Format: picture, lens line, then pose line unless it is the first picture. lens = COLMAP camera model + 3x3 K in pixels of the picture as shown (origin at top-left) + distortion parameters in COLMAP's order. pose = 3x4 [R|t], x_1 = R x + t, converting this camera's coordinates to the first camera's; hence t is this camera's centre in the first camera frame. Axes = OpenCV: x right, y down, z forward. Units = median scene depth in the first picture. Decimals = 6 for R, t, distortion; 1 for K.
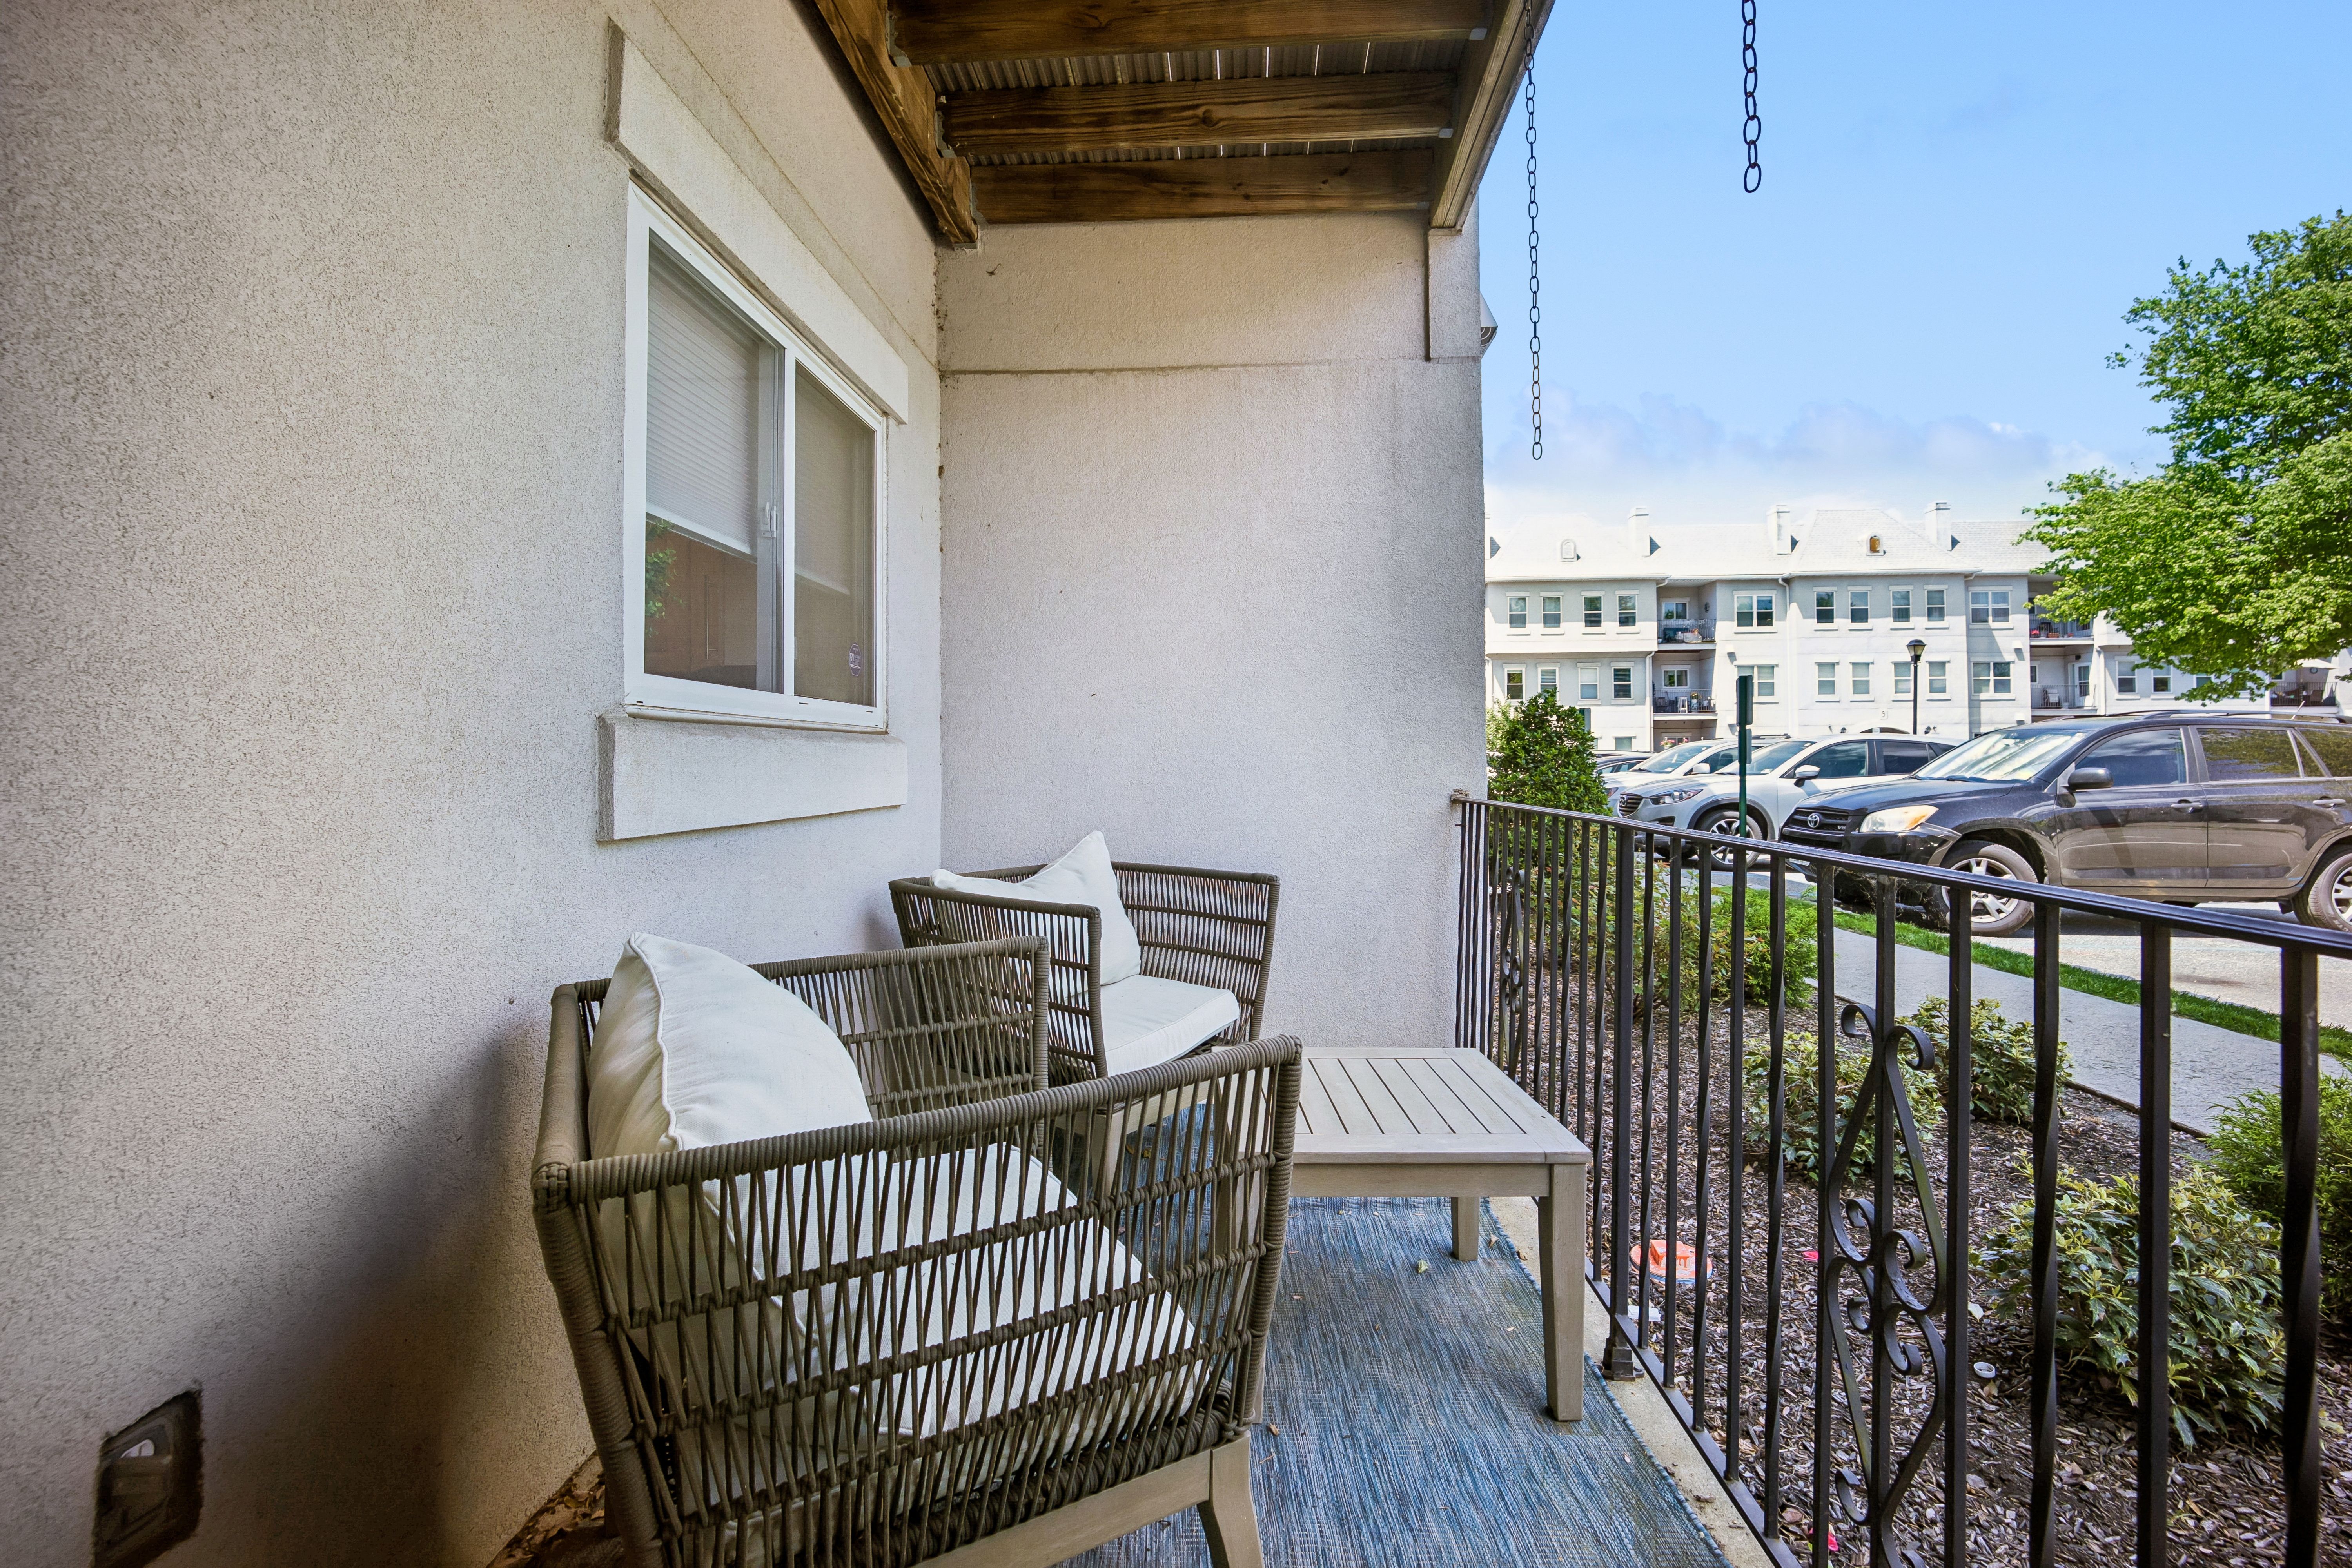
lens RADIAL K [[993.3, 0, 1176.3], [0, 993.3, 779.2], [0, 0, 1]] dist [0.002418, -0.009129]
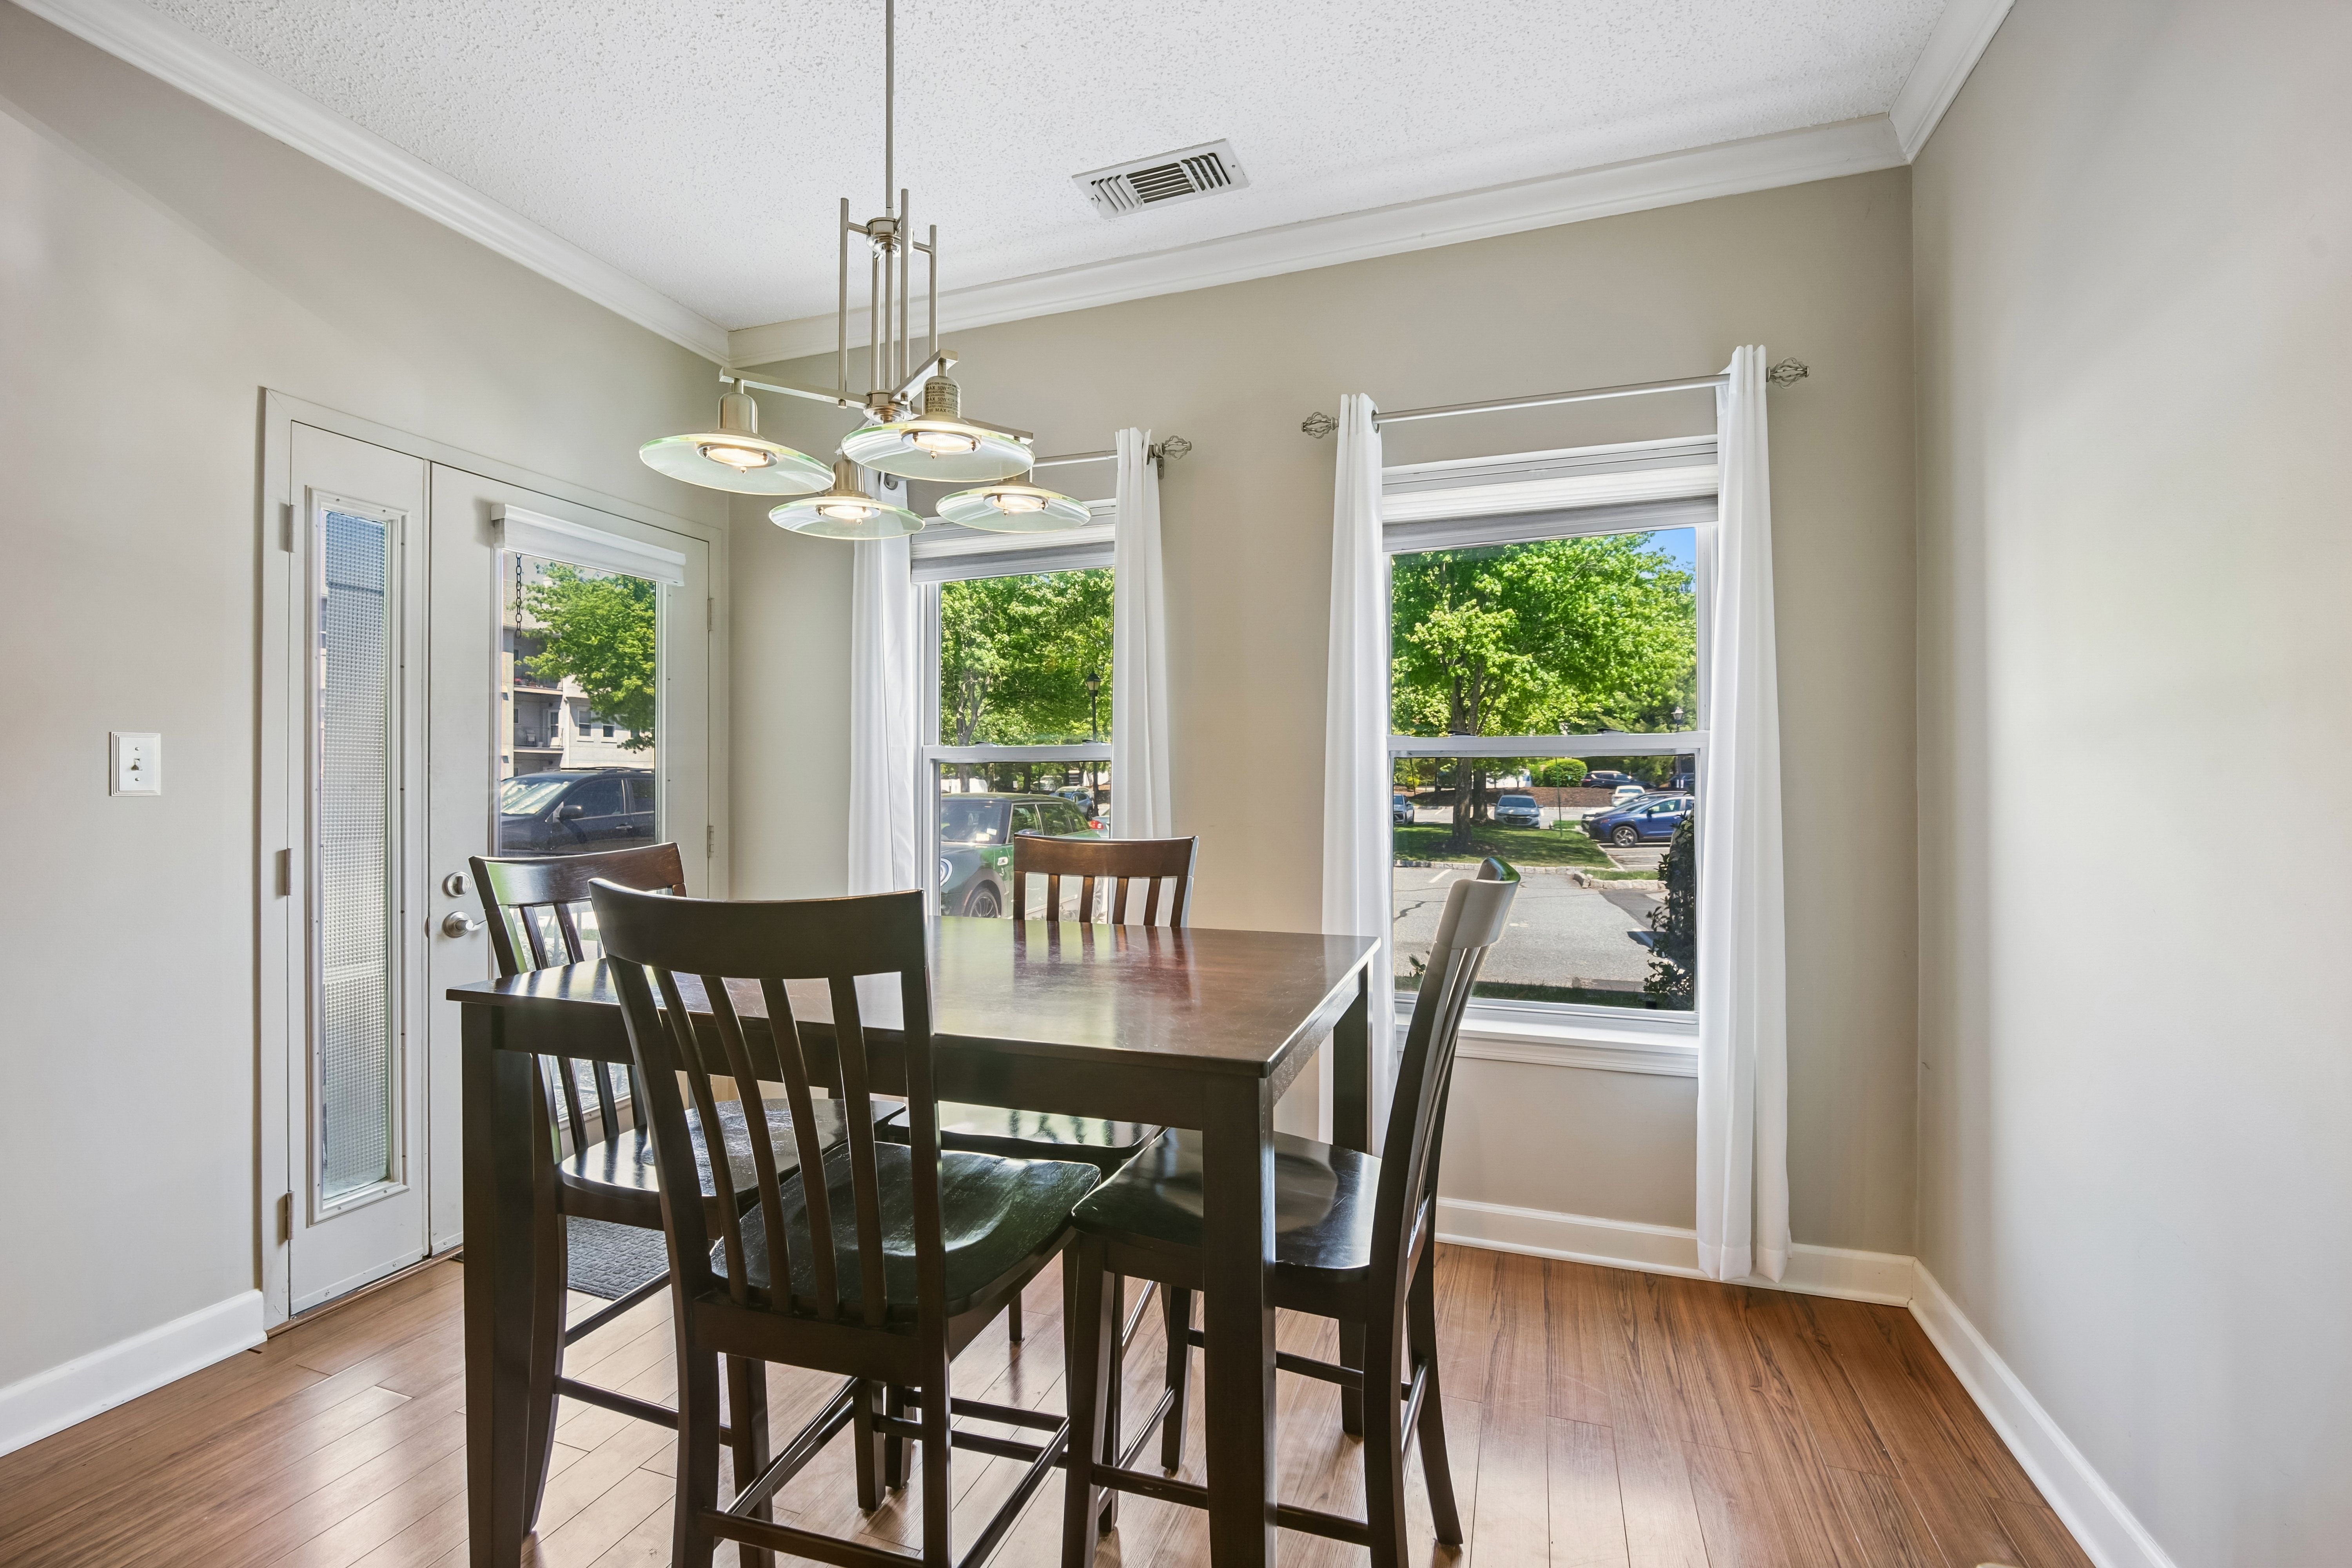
lens RADIAL K [[995.1, 0, 1179.8], [0, 995.1, 770.5], [0, 0, 1]] dist [-0.000285, -0.008873]
pose [[0.260563, 0.022105, 0.965204, -0.847371], [0.012862, 0.999570, -0.026364, -0.032527], [-0.965371, 0.019284, 0.260167, -0.822763]]
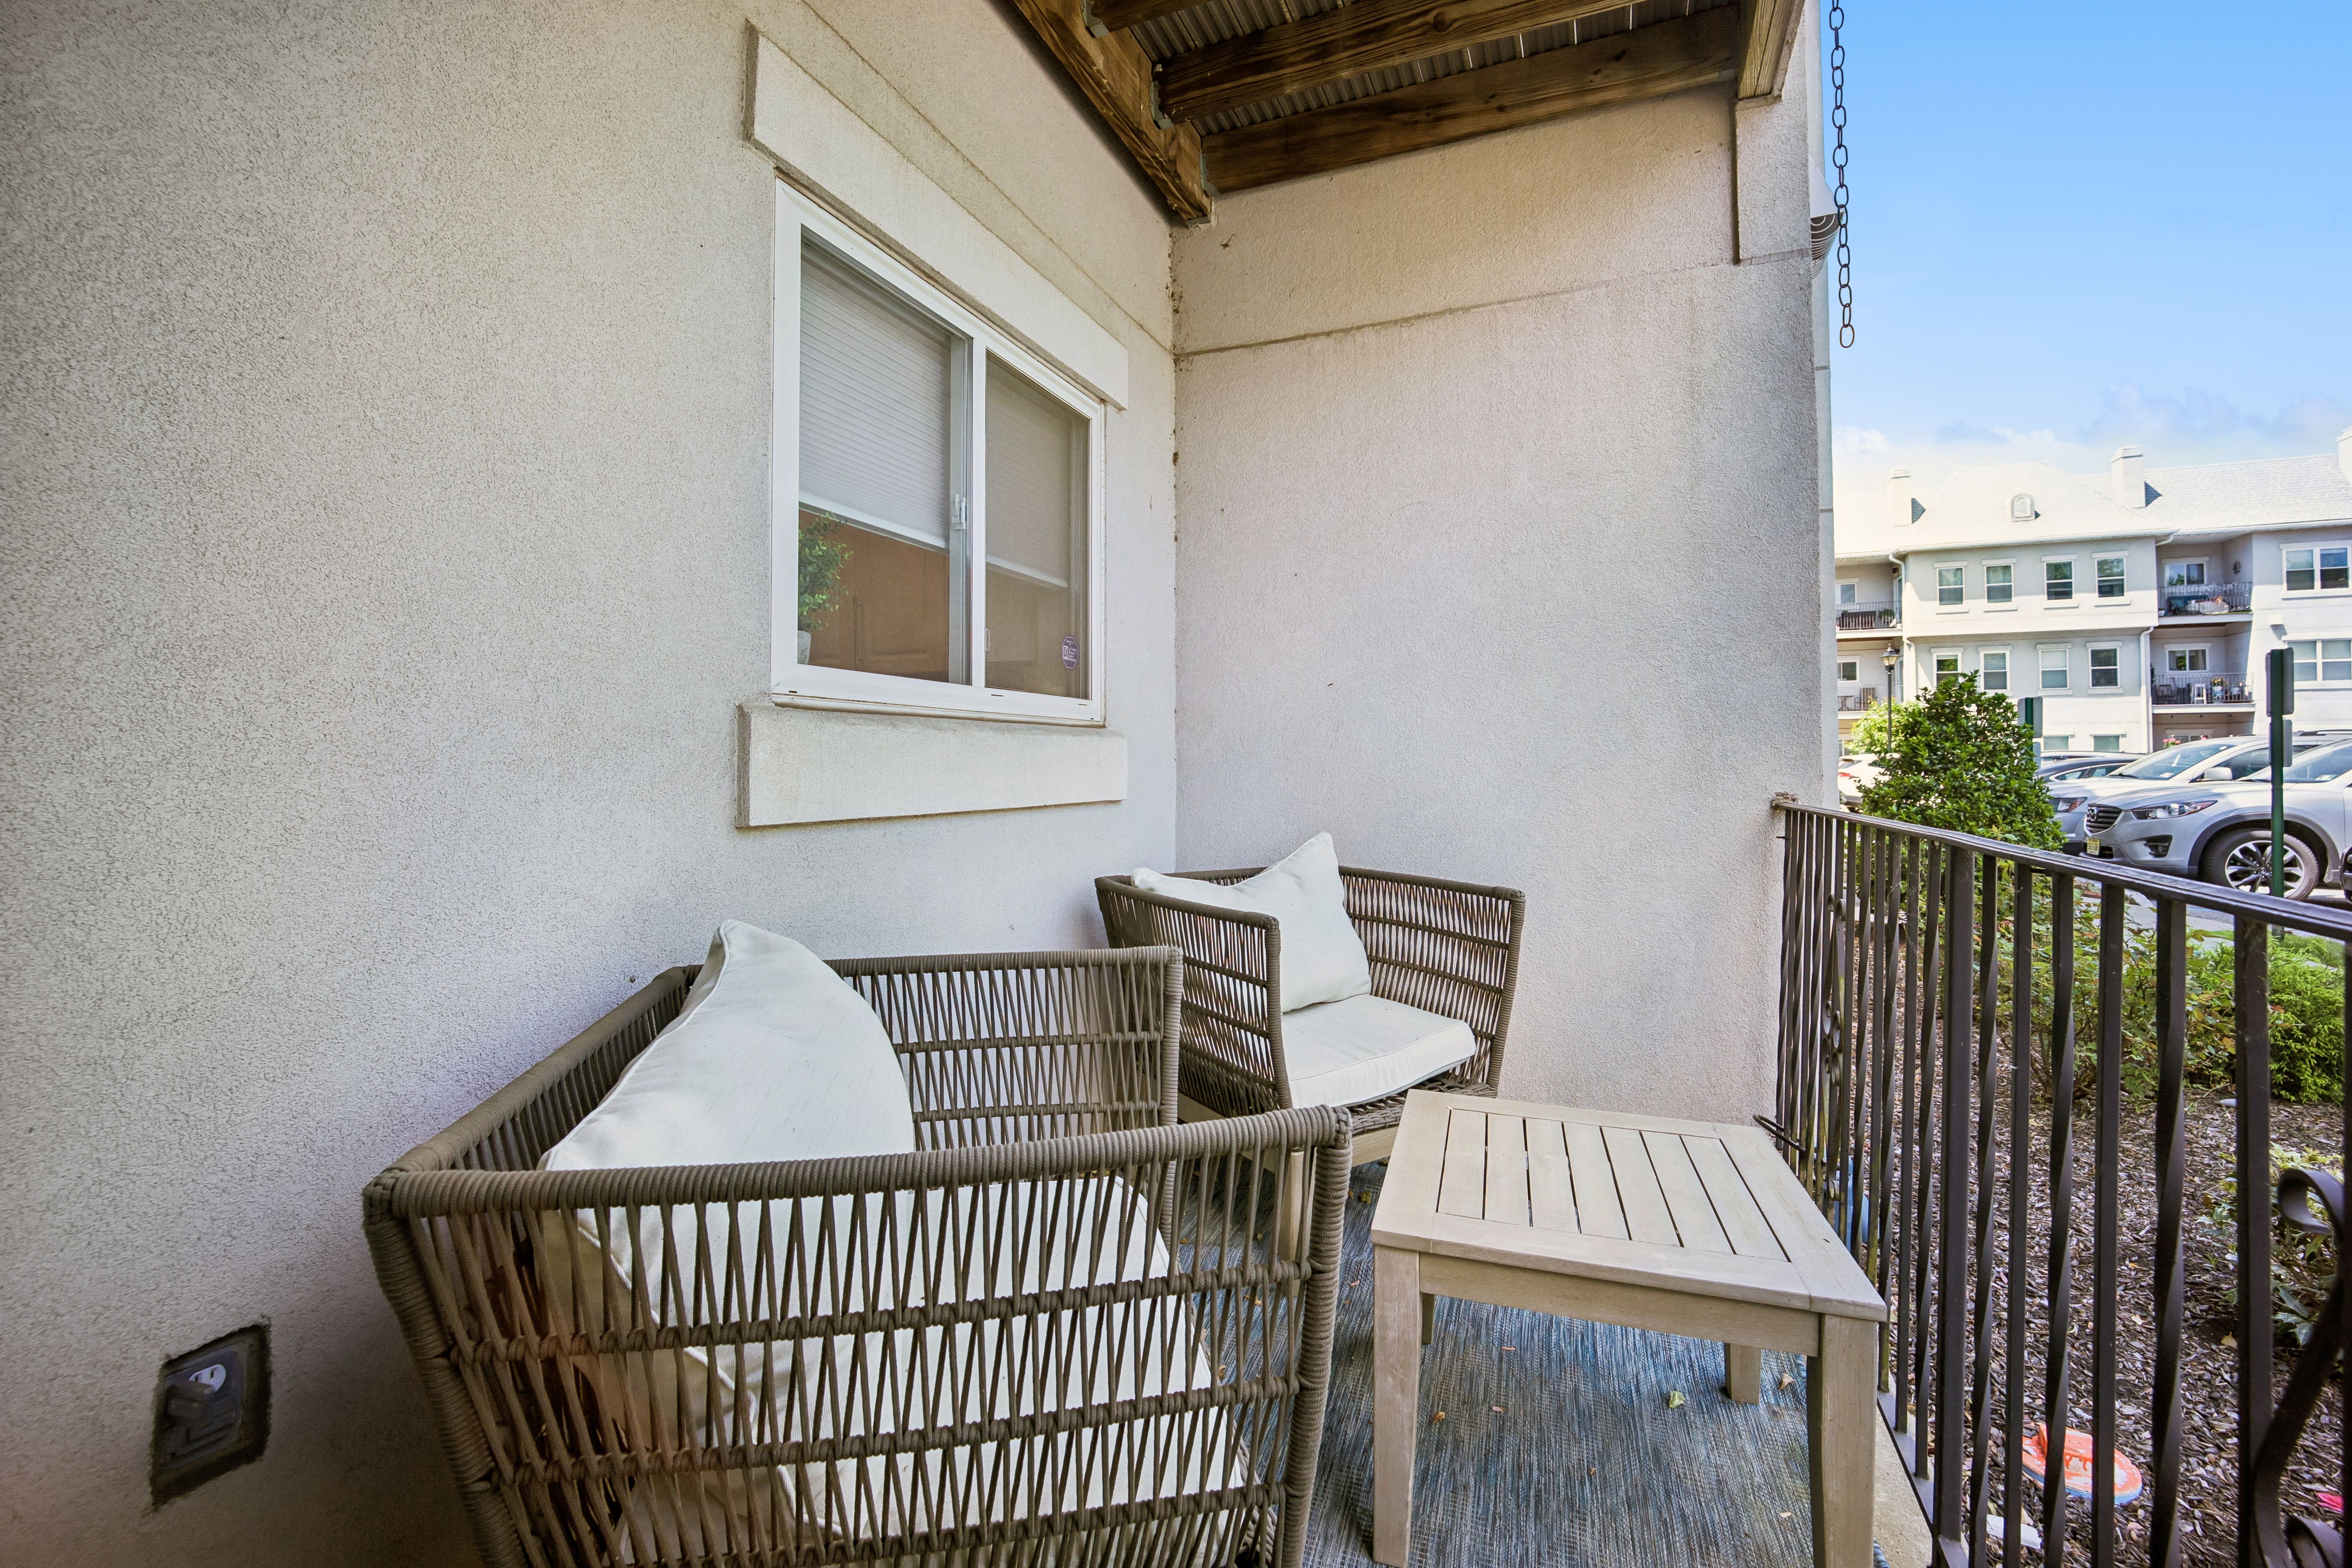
lens RADIAL K [[995.1, 0, 1179.8], [0, 995.1, 770.5], [0, 0, 1]] dist [-0.000285, -0.008873]
pose [[0.945357, 0.006309, -0.325976, 0.106461], [-0.009647, 0.999916, -0.008623, 0.005070], [0.325895, 0.011297, 0.945339, 0.107091]]
